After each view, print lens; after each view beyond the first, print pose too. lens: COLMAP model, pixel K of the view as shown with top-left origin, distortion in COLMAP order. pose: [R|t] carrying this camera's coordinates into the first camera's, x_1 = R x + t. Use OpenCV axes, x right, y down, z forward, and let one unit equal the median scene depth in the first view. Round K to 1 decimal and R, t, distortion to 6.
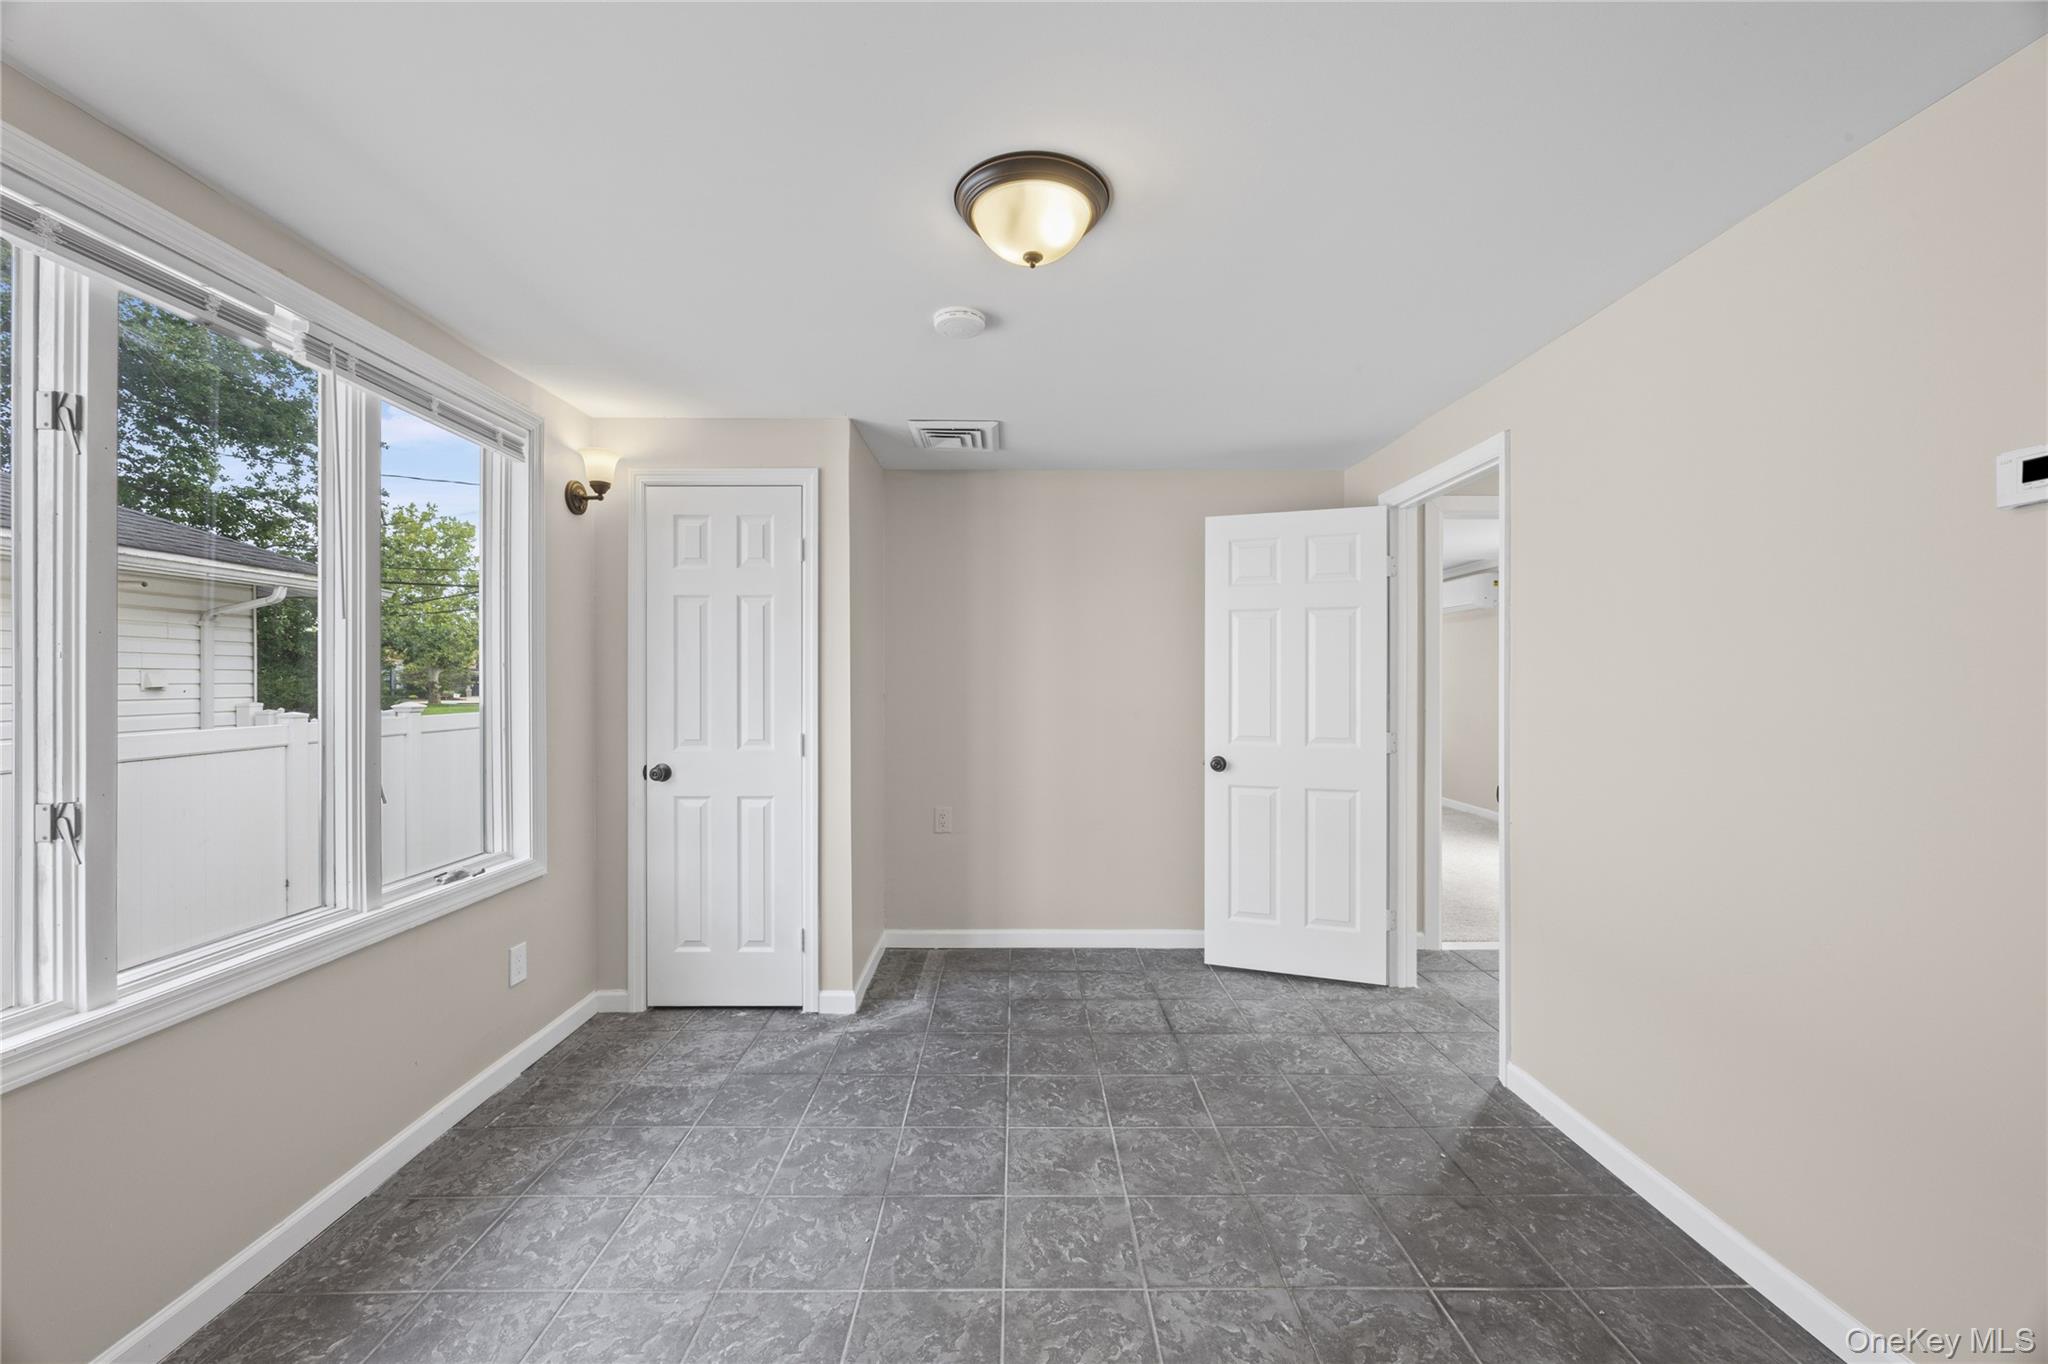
lens RADIAL K [[799.6, 0, 1019.5], [0, 799.6, 679.5], [0, 0, 1]] dist [0.003029, 0.000103]
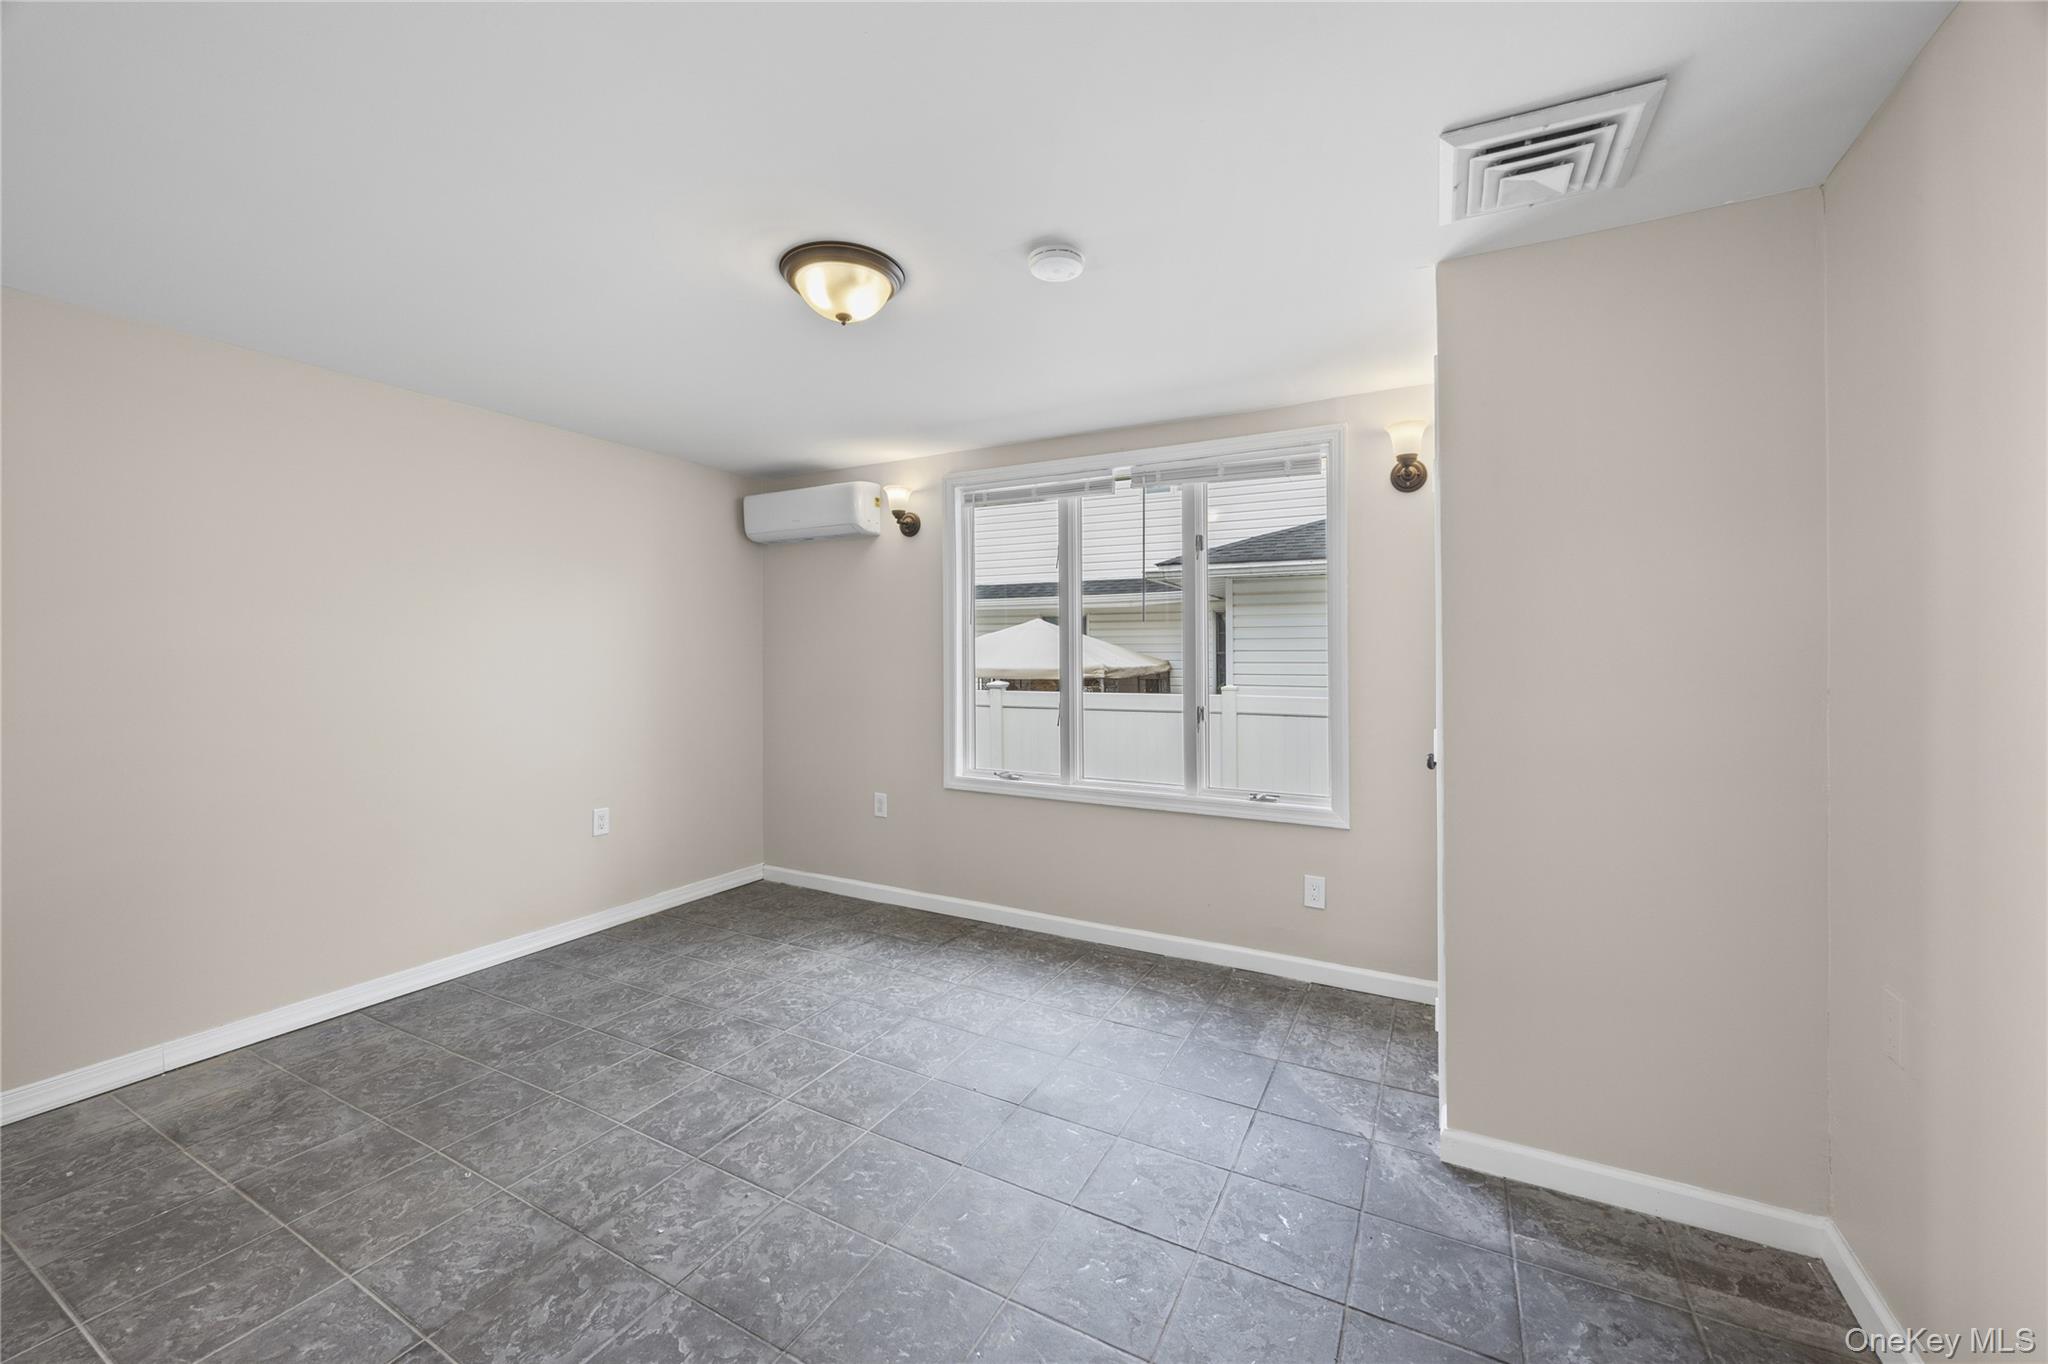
lens RADIAL K [[799.6, 0, 1027.5], [0, 799.6, 675.3], [0, 0, 1]] dist [0.003029, 0.000103]
pose [[-0.489691, 0.018309, -0.871704, 0.855032], [0.000703, 0.999787, 0.020604, 0.006570], [0.871896, 0.009477, -0.489600, 1.649656]]
